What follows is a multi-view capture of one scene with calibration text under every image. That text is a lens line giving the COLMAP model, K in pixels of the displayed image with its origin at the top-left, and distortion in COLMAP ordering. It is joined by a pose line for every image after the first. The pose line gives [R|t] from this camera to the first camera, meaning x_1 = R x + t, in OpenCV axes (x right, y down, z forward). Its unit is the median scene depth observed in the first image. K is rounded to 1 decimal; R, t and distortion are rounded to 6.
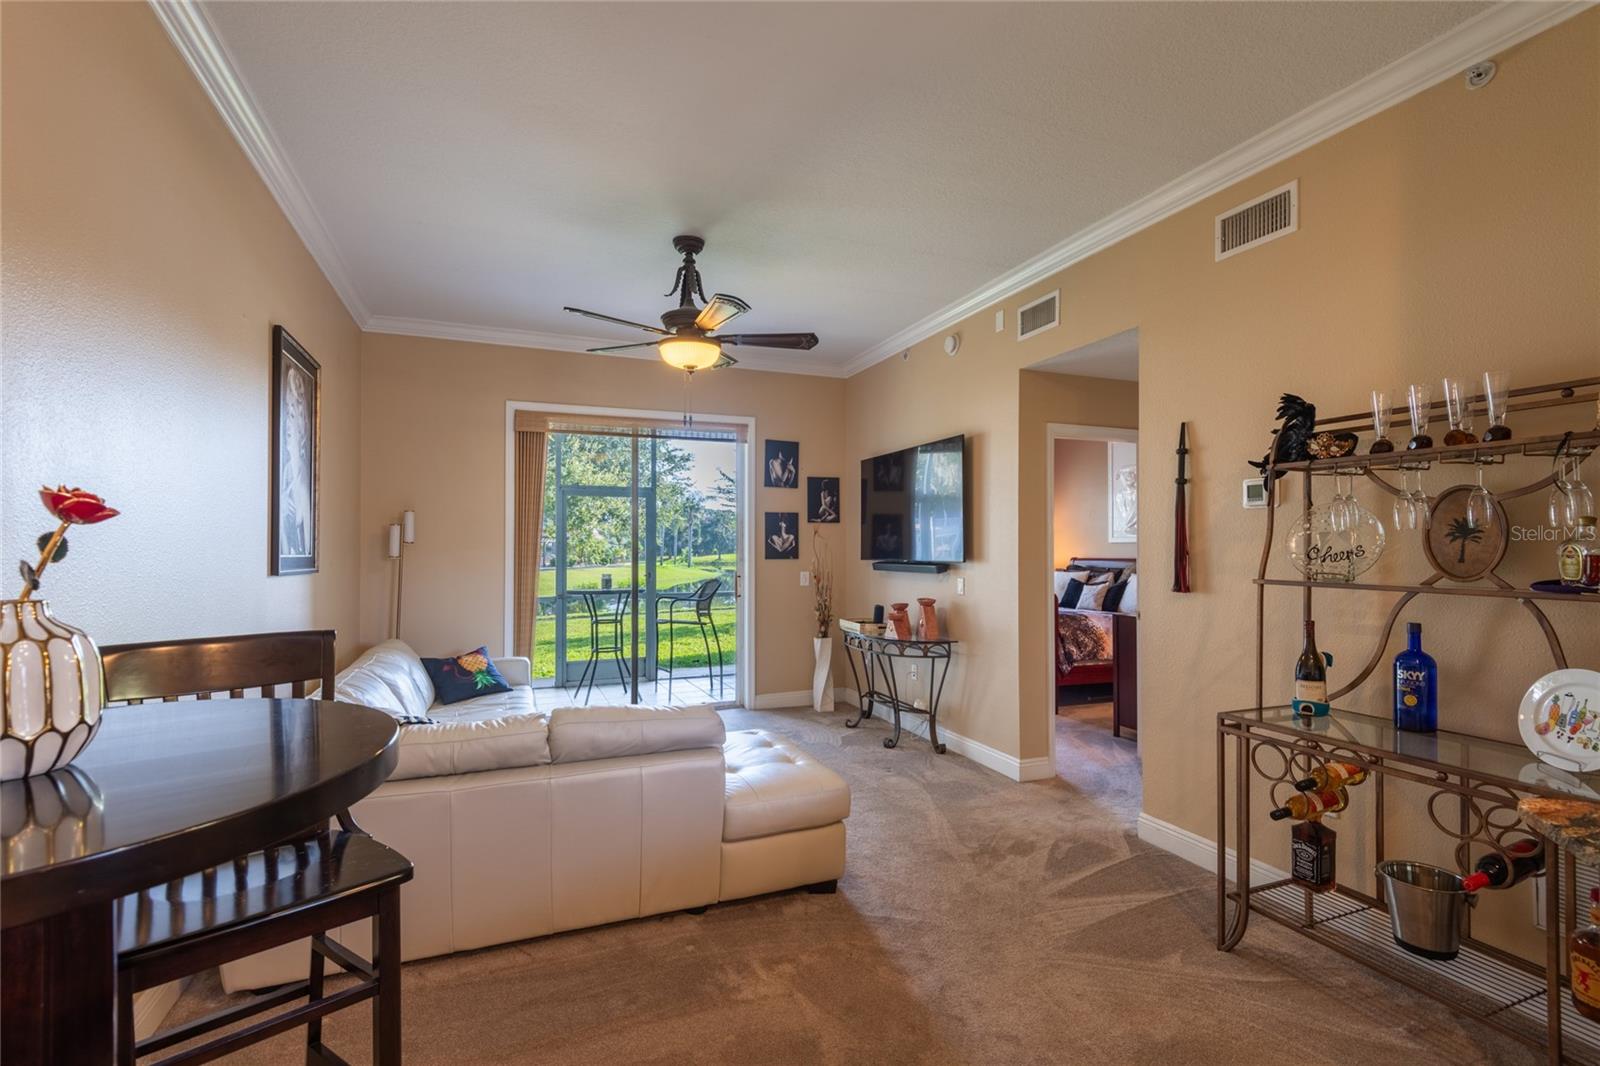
lens RADIAL K [[737.4, 0, 793.5], [0, 737.4, 534.3], [0, 0, 1]] dist [0.013682, -0.006320]
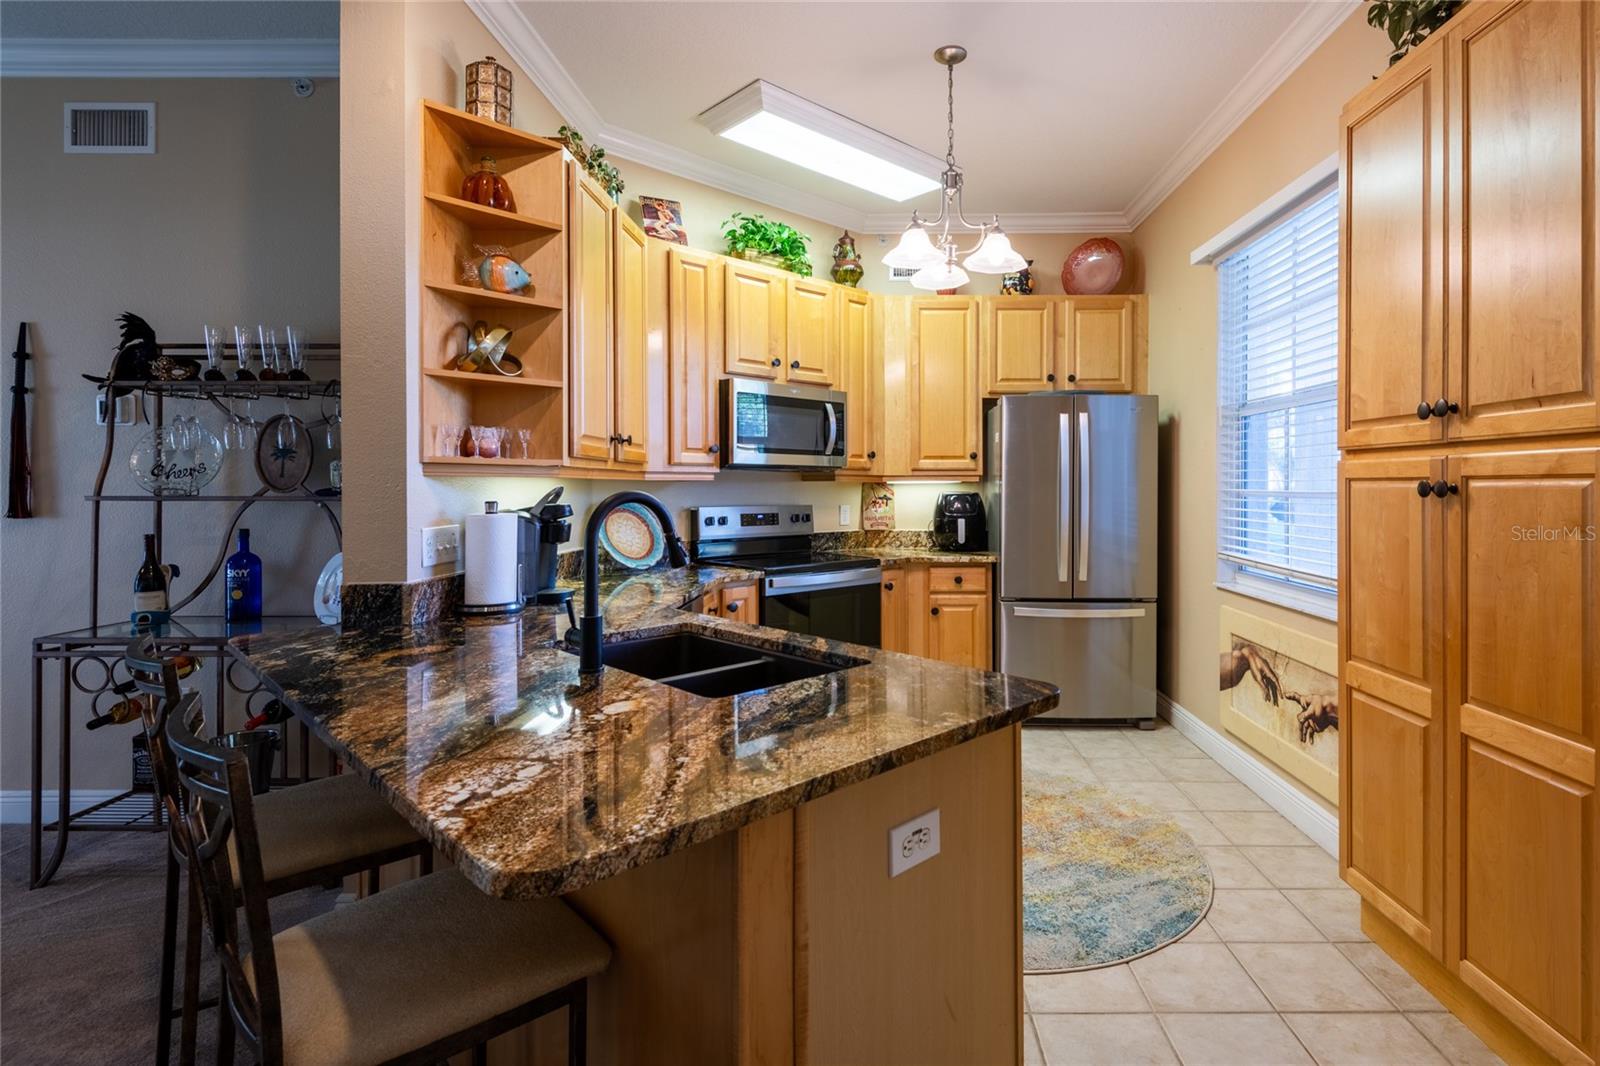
lens RADIAL K [[788.0, 0, 862.5], [0, 788.0, 484.4], [0, 0, 1]] dist [0.016521, -0.007773]
pose [[0.350477, -0.001240, 0.936570, -0.000207], [-0.014173, 0.999878, 0.006628, 0.016288], [-0.936464, -0.015597, 0.350417, -0.219007]]
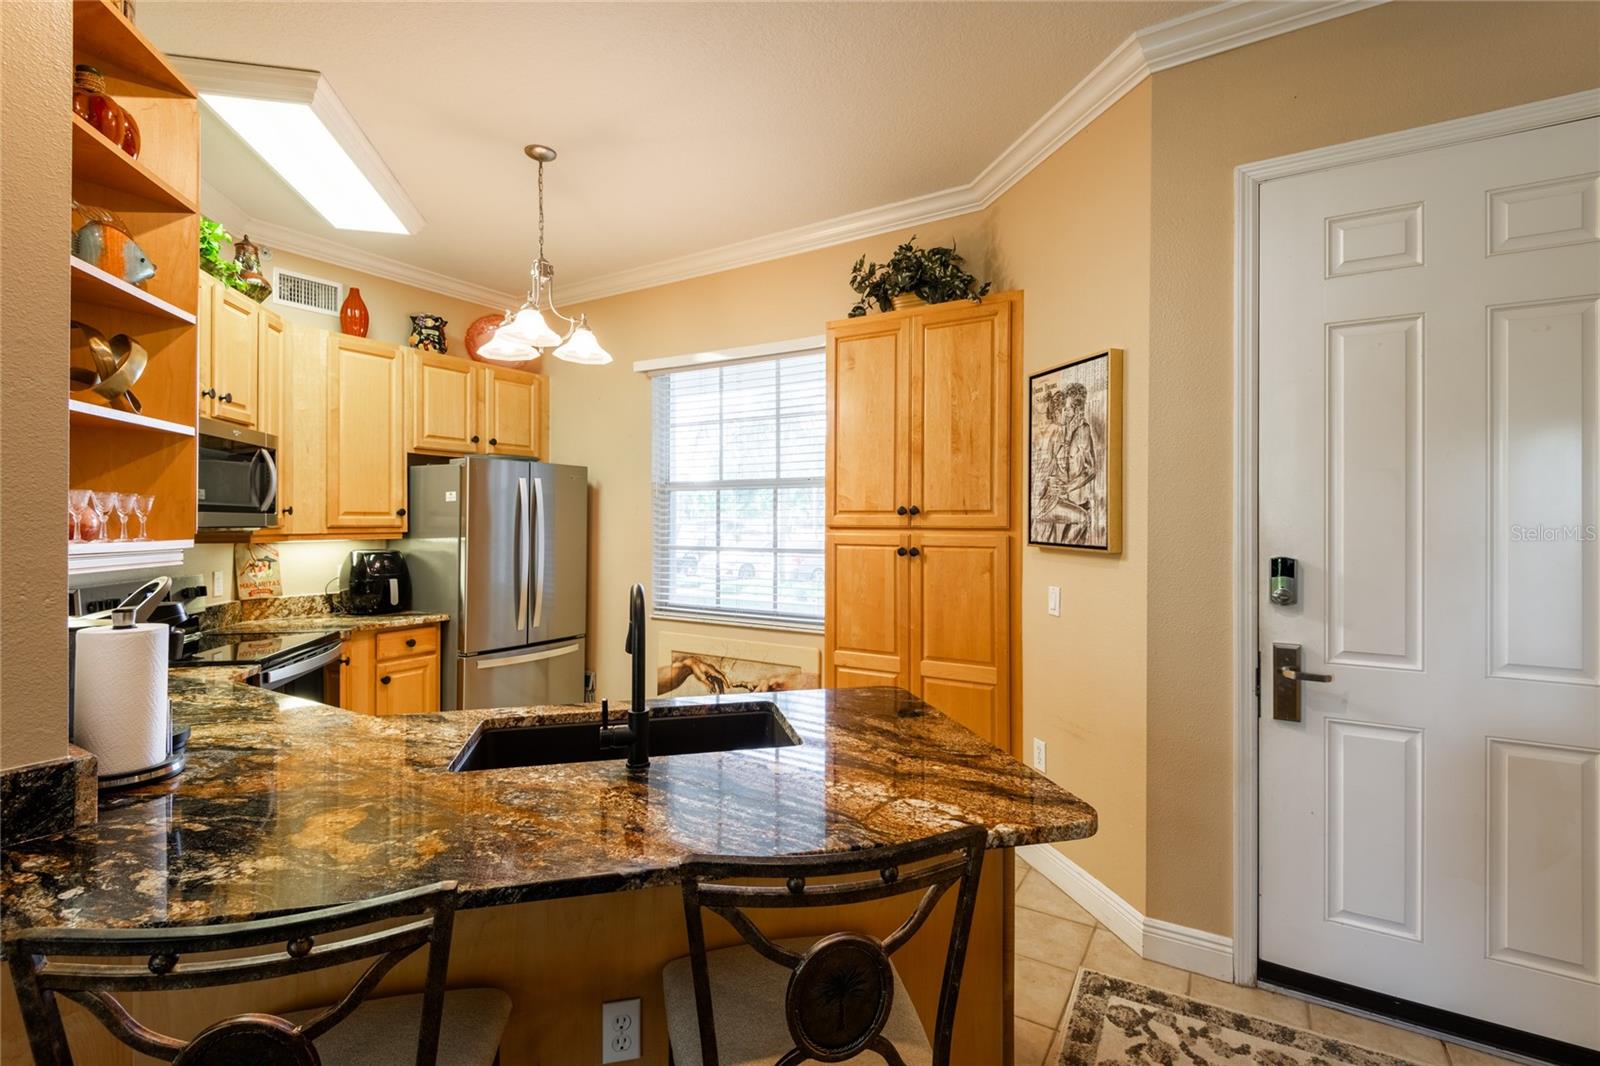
lens RADIAL K [[737.4, 0, 786.1], [0, 737.4, 520.6], [0, 0, 1]] dist [0.013682, -0.006320]
pose [[-0.613649, -0.004400, 0.789567, -0.020498], [-0.015039, 0.999868, -0.006116, -0.011815], [-0.789436, -0.015628, -0.613634, 0.269012]]
